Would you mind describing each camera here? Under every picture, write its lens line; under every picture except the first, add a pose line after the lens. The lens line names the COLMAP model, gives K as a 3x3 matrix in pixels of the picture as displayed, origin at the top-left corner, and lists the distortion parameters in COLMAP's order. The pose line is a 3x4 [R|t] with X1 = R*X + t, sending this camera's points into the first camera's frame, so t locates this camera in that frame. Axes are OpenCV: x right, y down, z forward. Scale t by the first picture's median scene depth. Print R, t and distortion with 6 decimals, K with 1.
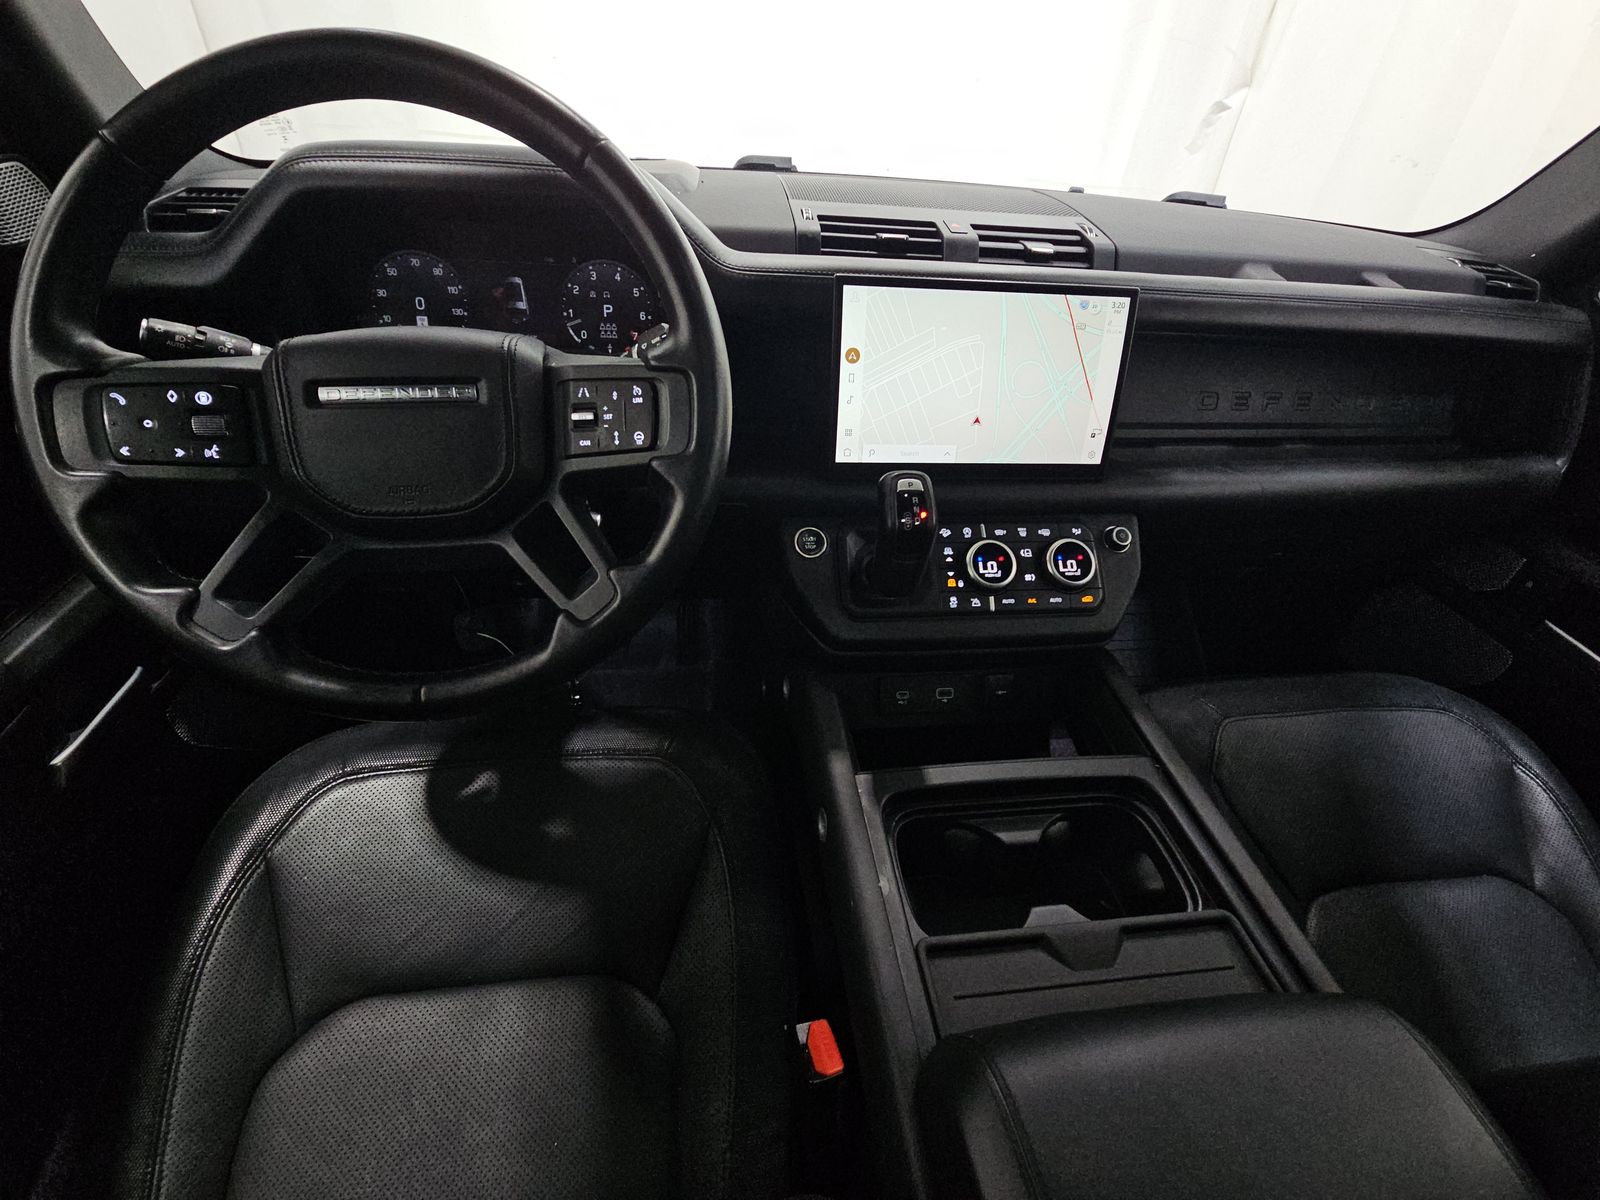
lens RADIAL K [[644.6, 0, 800.0], [0, 644.6, 600.0], [0, 0, 1]] dist [0.016126, -0.012457]
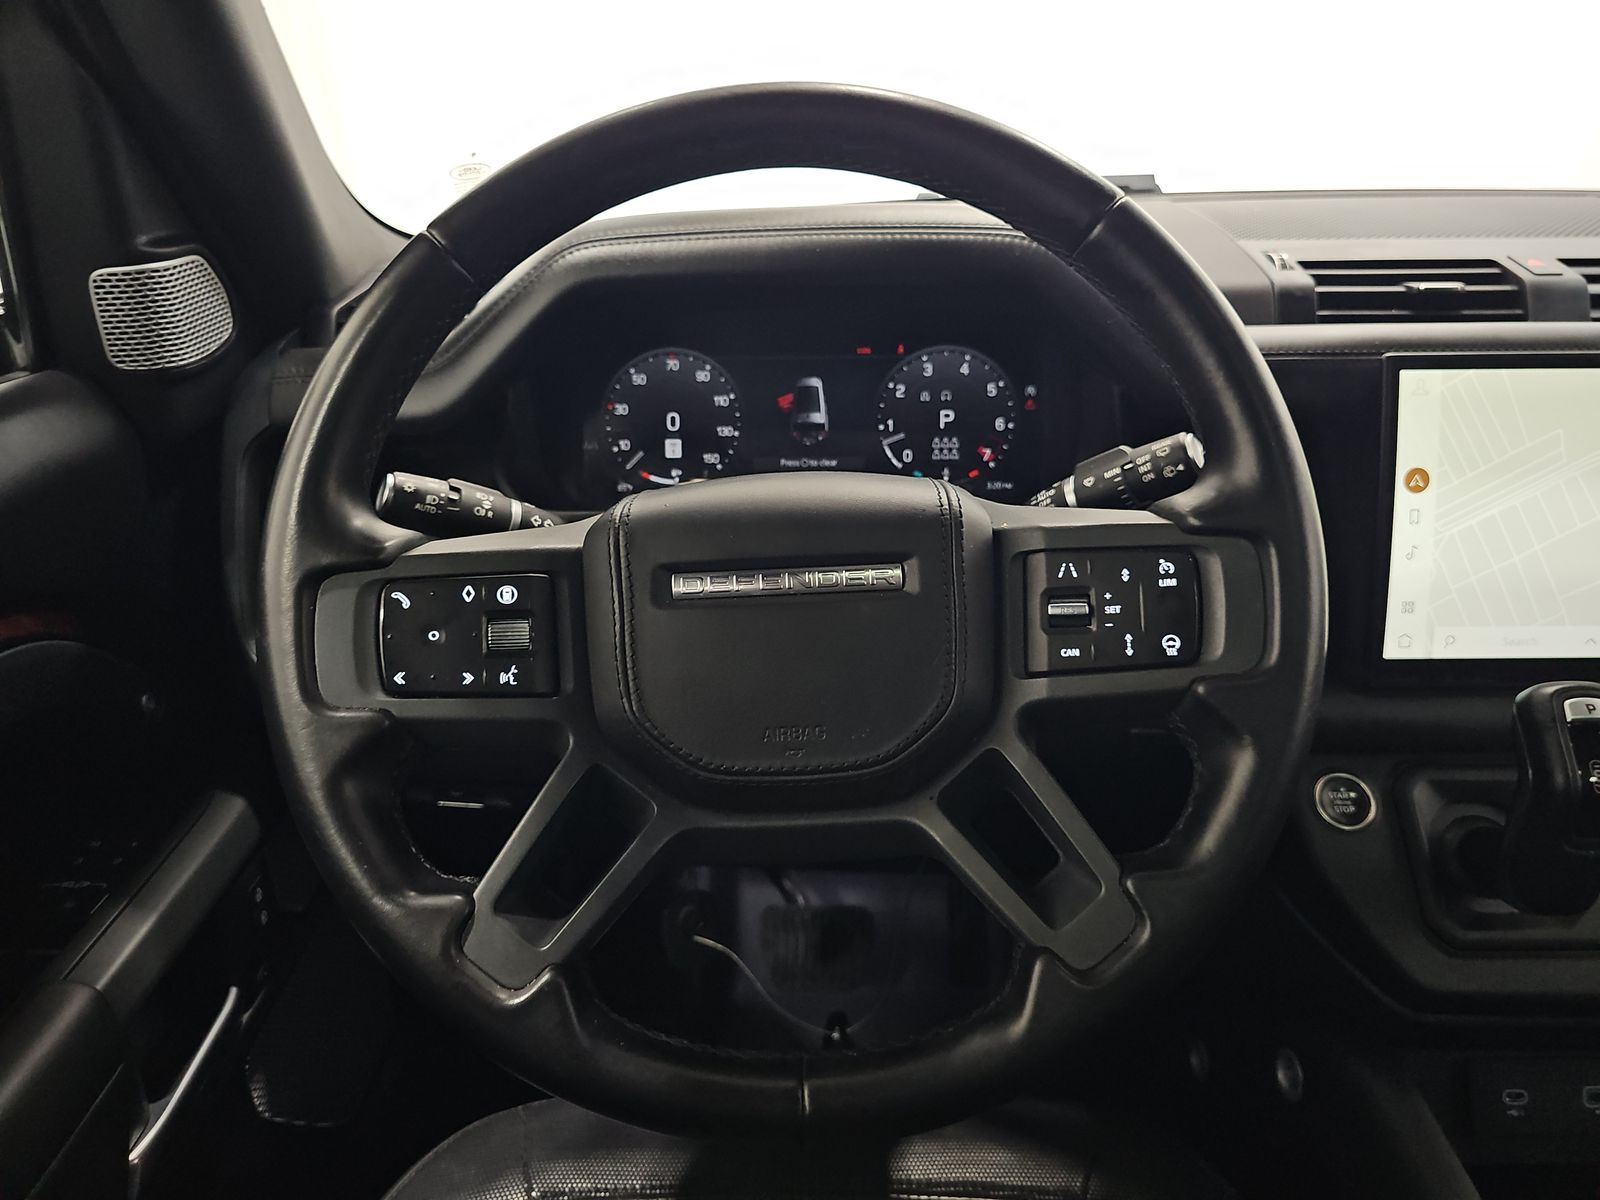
lens RADIAL K [[1067.5, 0, 800.0], [0, 1067.5, 600.0], [0, 0, 1]] dist [0.022568, -0.029001]
pose [[0.987551, -0.012213, -0.156825, -0.407158], [-0.020772, 0.978126, -0.206972, -0.079170], [0.155922, 0.207653, 0.965696, 0.004381]]
